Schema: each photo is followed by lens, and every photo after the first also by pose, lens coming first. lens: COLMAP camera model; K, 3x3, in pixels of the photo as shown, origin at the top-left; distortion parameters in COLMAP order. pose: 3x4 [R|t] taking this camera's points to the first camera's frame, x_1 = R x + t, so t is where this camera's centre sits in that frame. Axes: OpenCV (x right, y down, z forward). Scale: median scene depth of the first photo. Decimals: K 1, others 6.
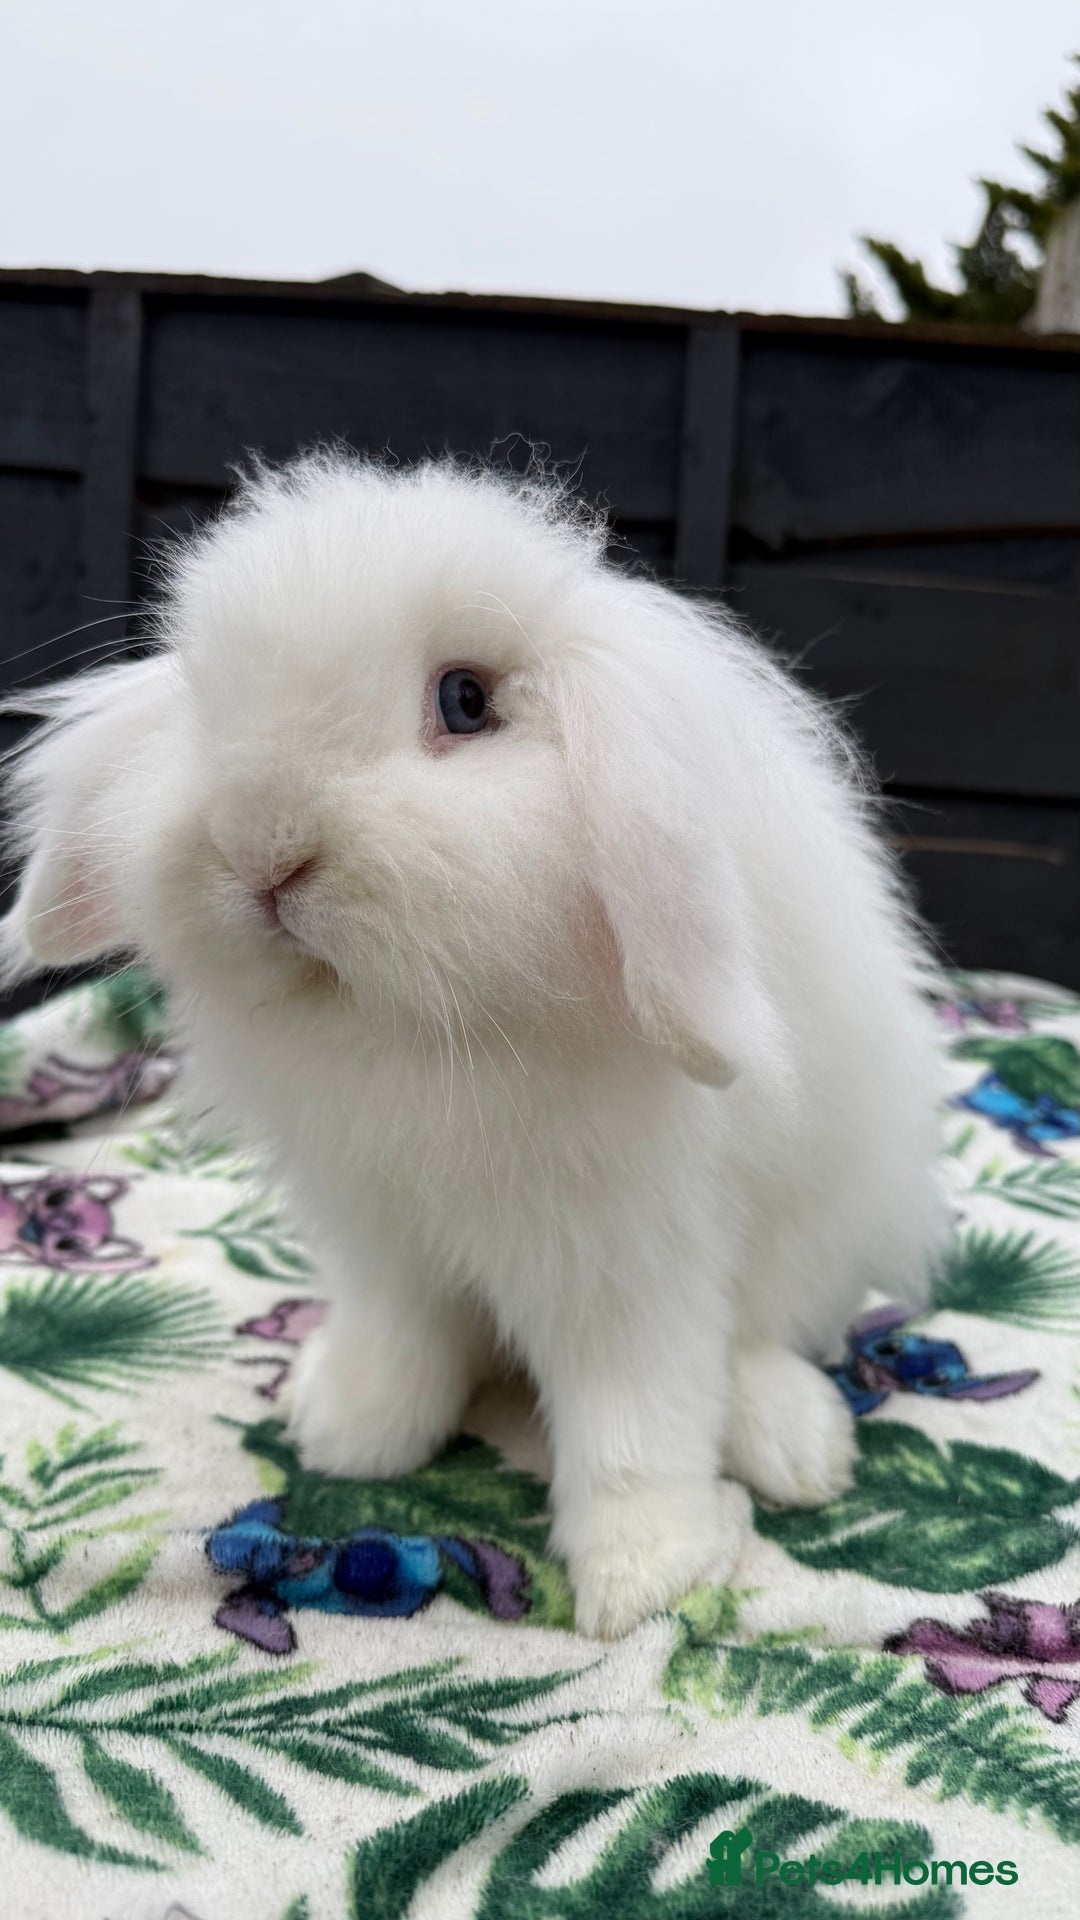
lens RADIAL K [[1403.2, 0, 533.3], [0, 1403.2, 958.4], [0, 0, 1]] dist [-0.023087, -0.000606]
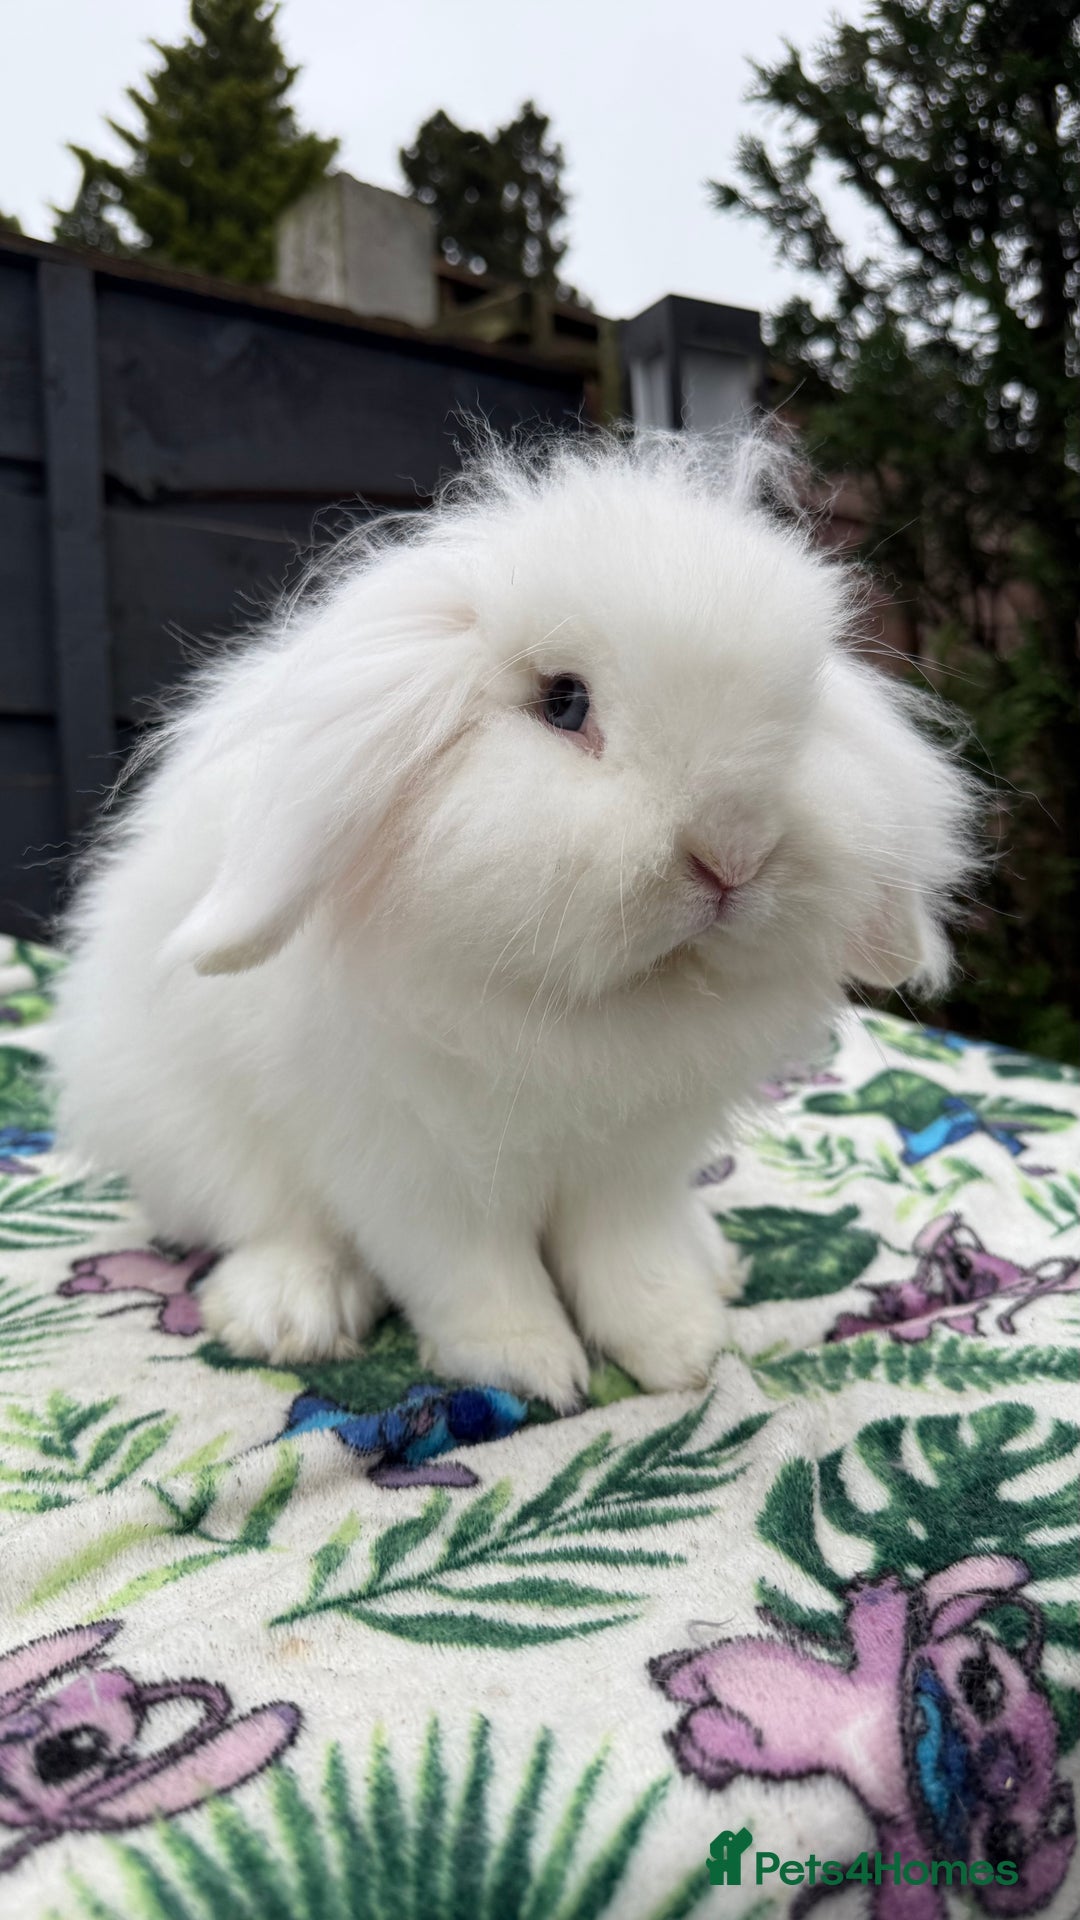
lens RADIAL K [[1403.2, 0, 533.3], [0, 1403.2, 958.4], [0, 0, 1]] dist [-0.023087, -0.000606]
pose [[0.817891, -0.117130, 0.563325, -0.658709], [0.106878, 0.992949, 0.051283, 0.044608], [-0.565360, 0.018264, 0.824642, 0.077442]]
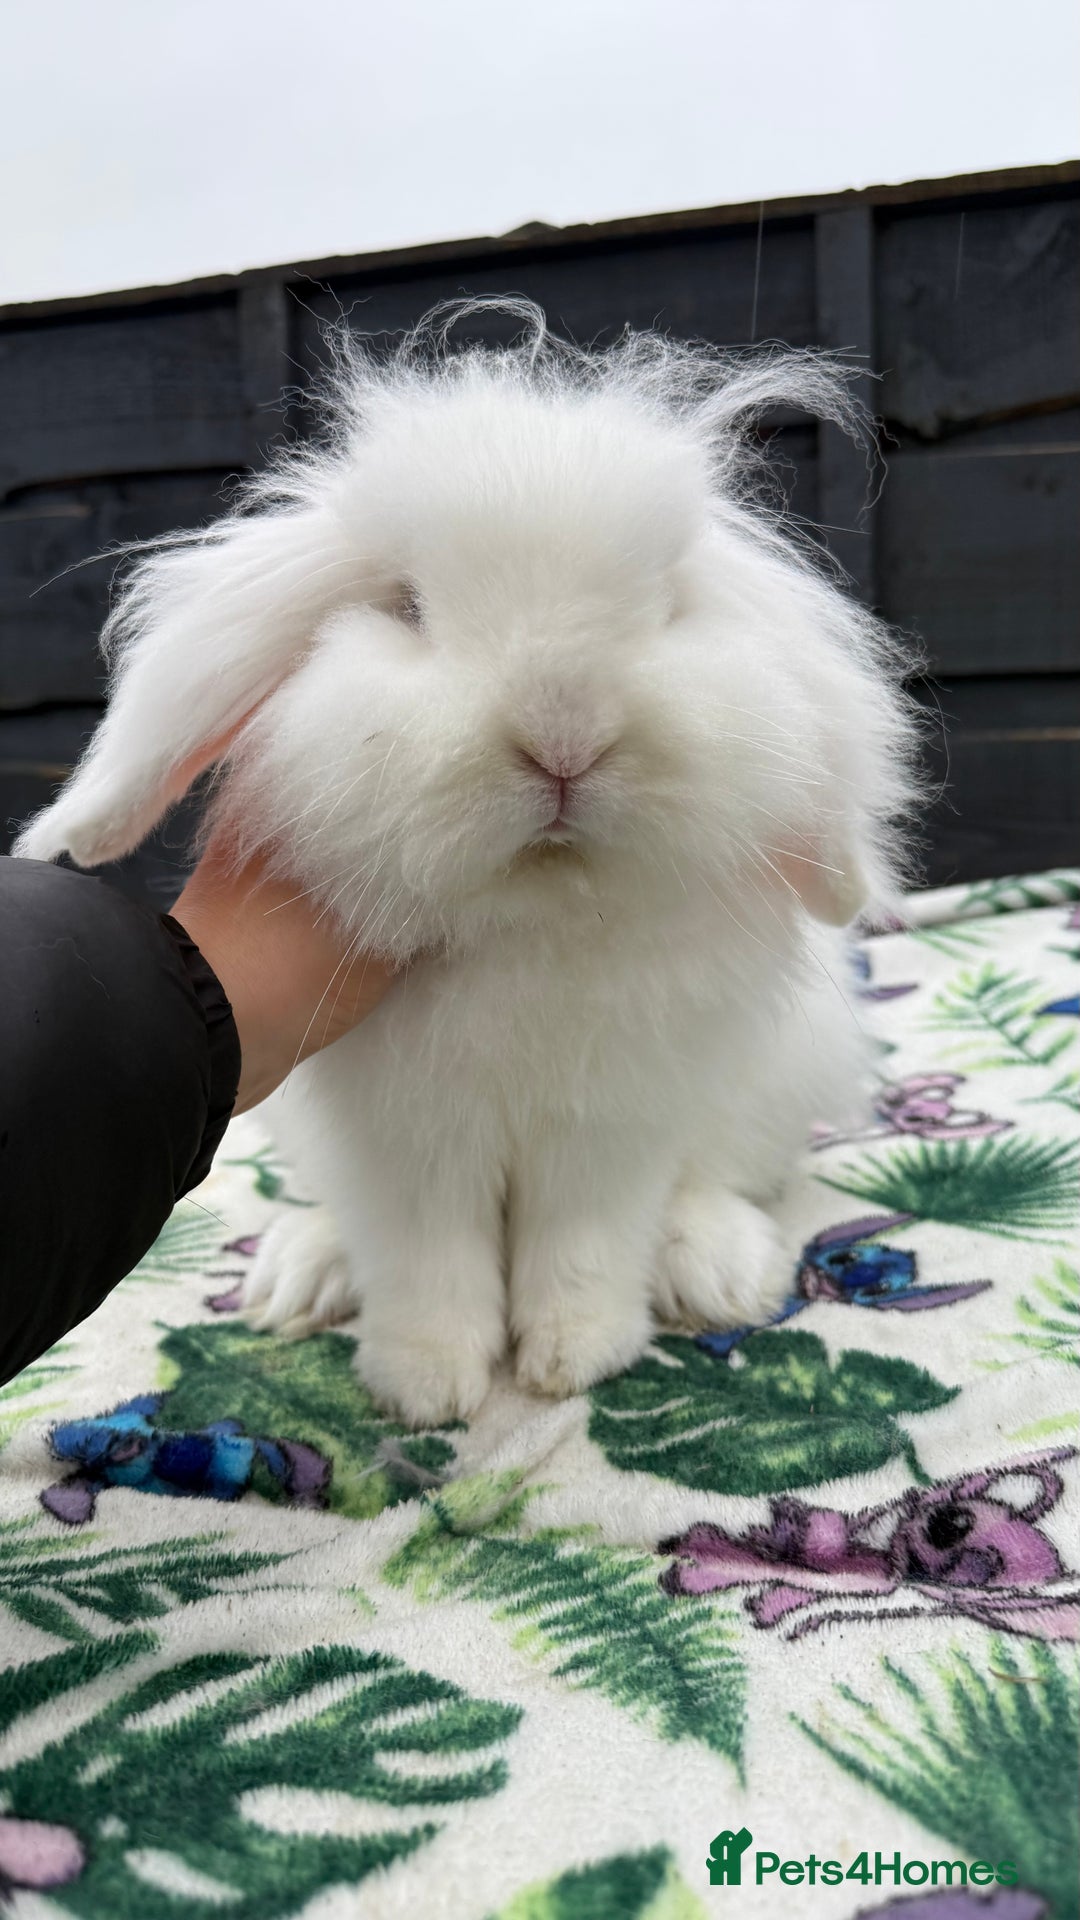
lens RADIAL K [[1403.2, 0, 533.3], [0, 1403.2, 958.4], [0, 0, 1]] dist [-0.023087, -0.000606]
pose [[0.964189, -0.062617, -0.257719, 0.442775], [0.070410, 0.997295, 0.021114, 0.058865], [0.255700, -0.038504, 0.965989, 0.056798]]
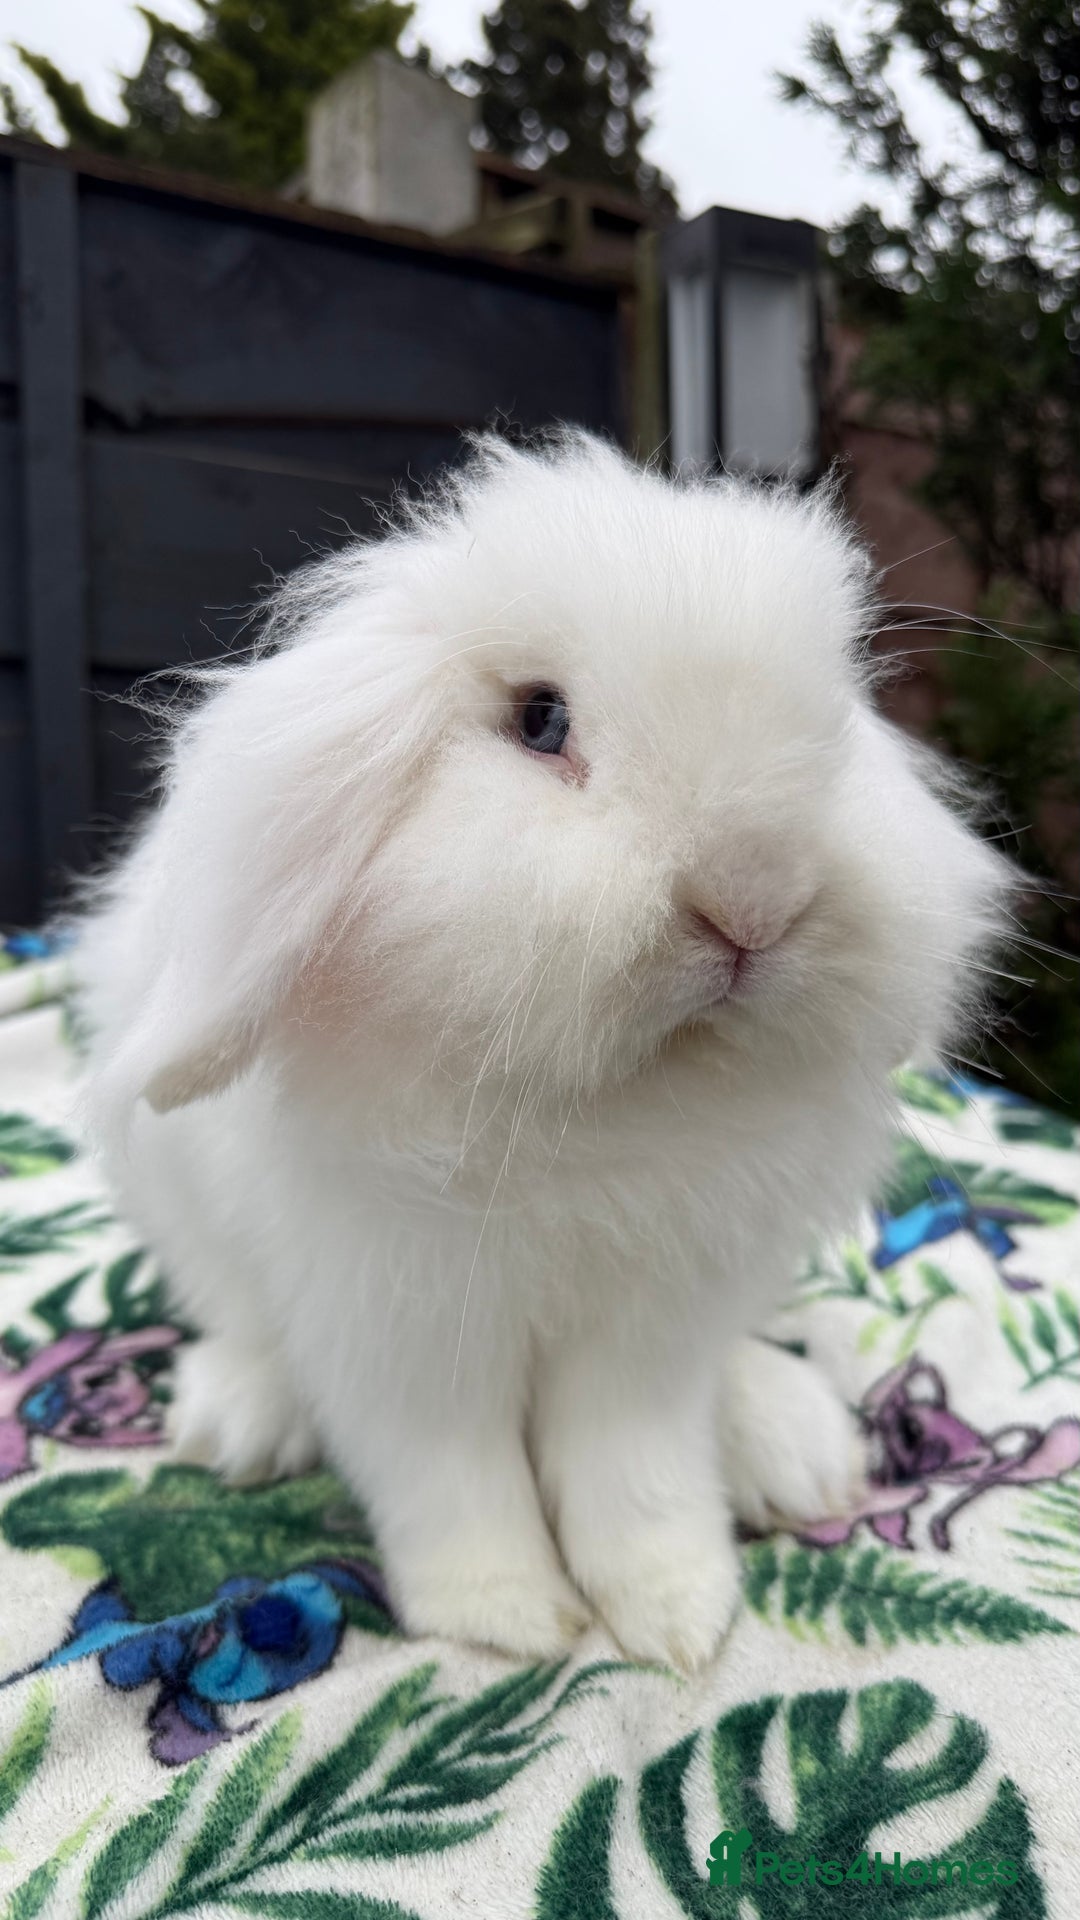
lens RADIAL K [[1433.5, 0, 523.1], [0, 1433.5, 931.3], [0, 0, 1]] dist [-0.021023, -0.007177]
pose [[0.849428, -0.108837, 0.516358, -0.424828], [0.069351, 0.993037, 0.095226, -0.096558], [-0.523127, -0.045078, 0.851062, 0.142311]]
